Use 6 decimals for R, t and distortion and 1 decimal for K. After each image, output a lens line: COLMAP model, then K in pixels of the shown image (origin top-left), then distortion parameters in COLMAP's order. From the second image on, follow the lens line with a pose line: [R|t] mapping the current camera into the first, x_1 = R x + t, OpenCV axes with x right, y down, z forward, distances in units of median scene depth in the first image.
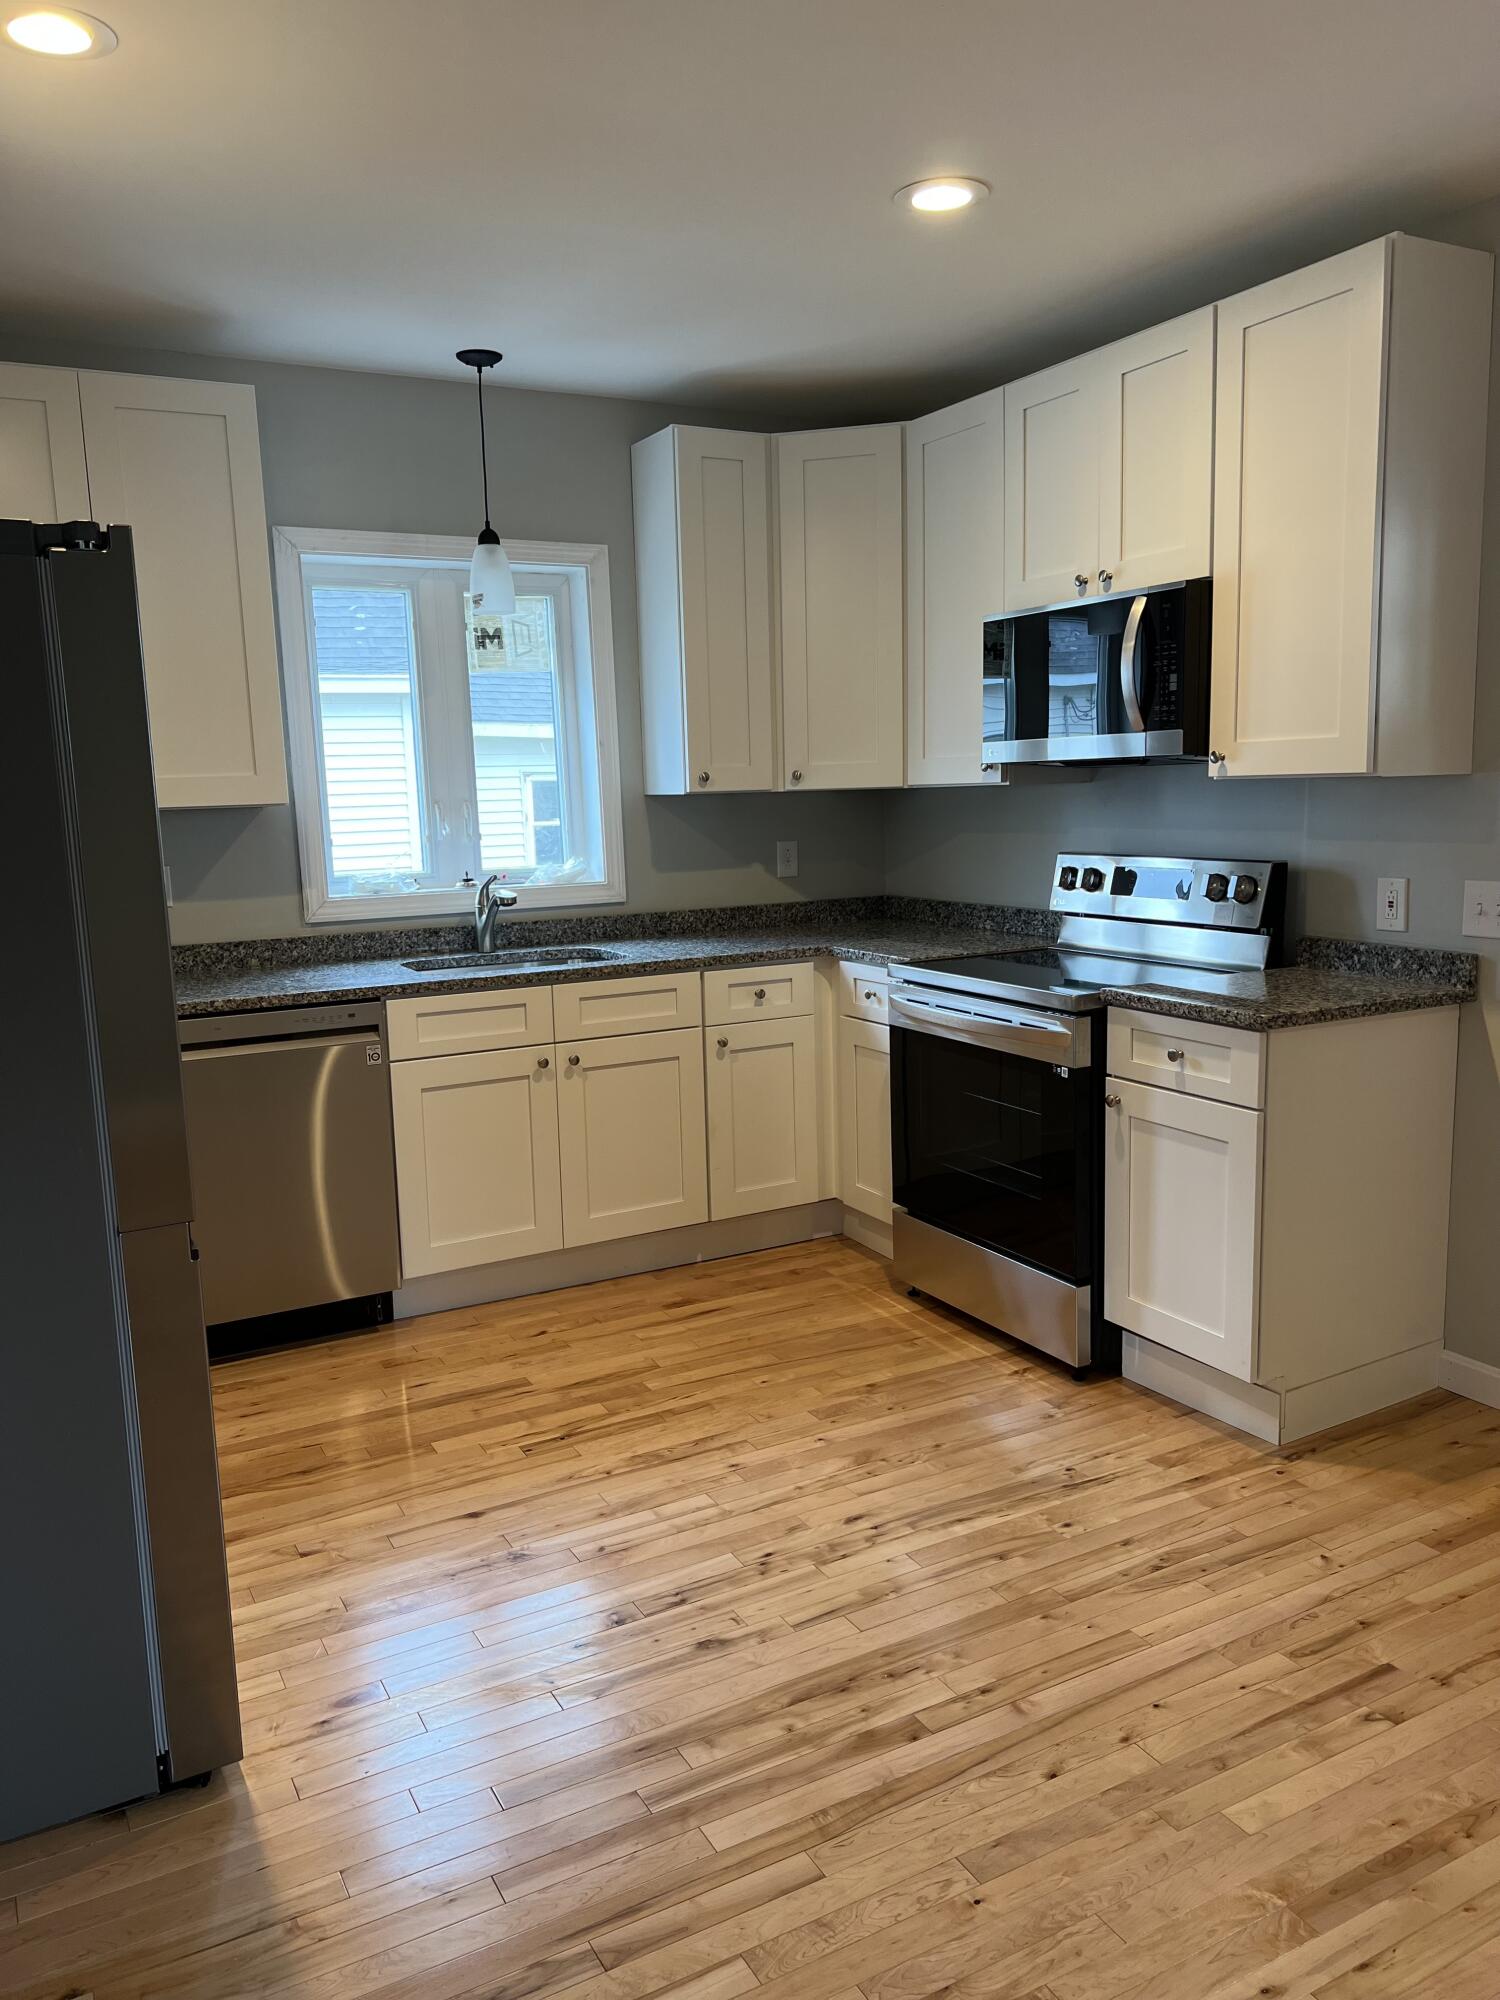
lens RADIAL K [[1466.7, 0, 750.0], [0, 1466.7, 1000.0], [0, 0, 1]] dist [0.111808, -0.208379]
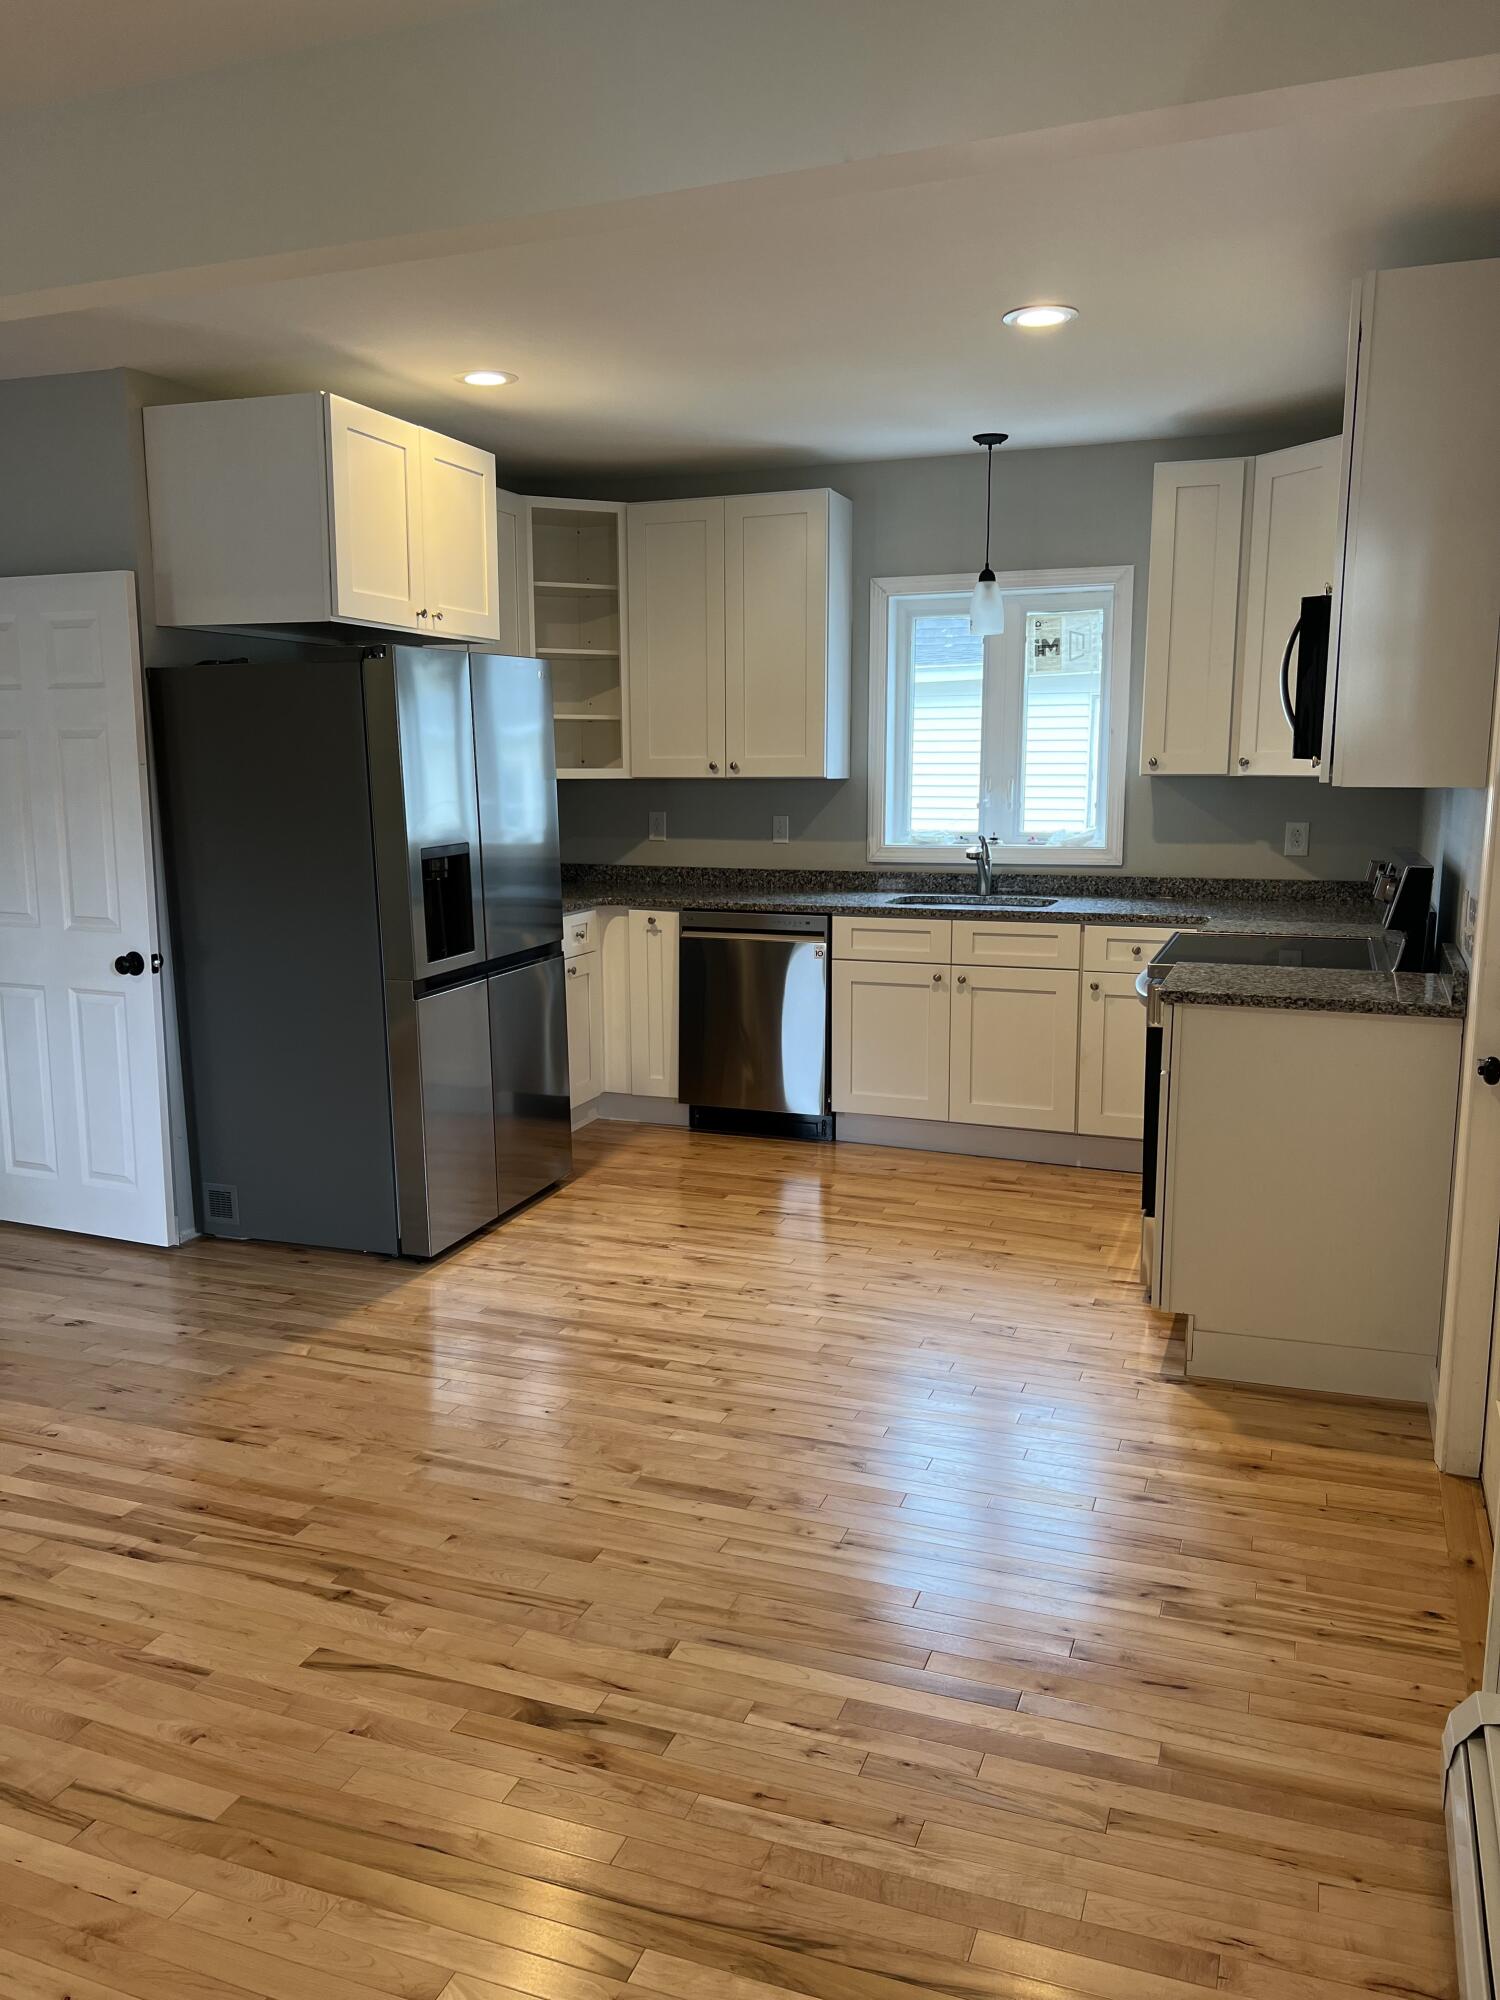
lens RADIAL K [[1466.7, 0, 750.0], [0, 1466.7, 1000.0], [0, 0, 1]] dist [0.111808, -0.208379]
pose [[0.649737, 0.147265, -0.745758, 0.689972], [-0.122419, 0.988521, 0.088547, -0.031823], [0.750237, 0.033763, 0.660306, -0.006274]]
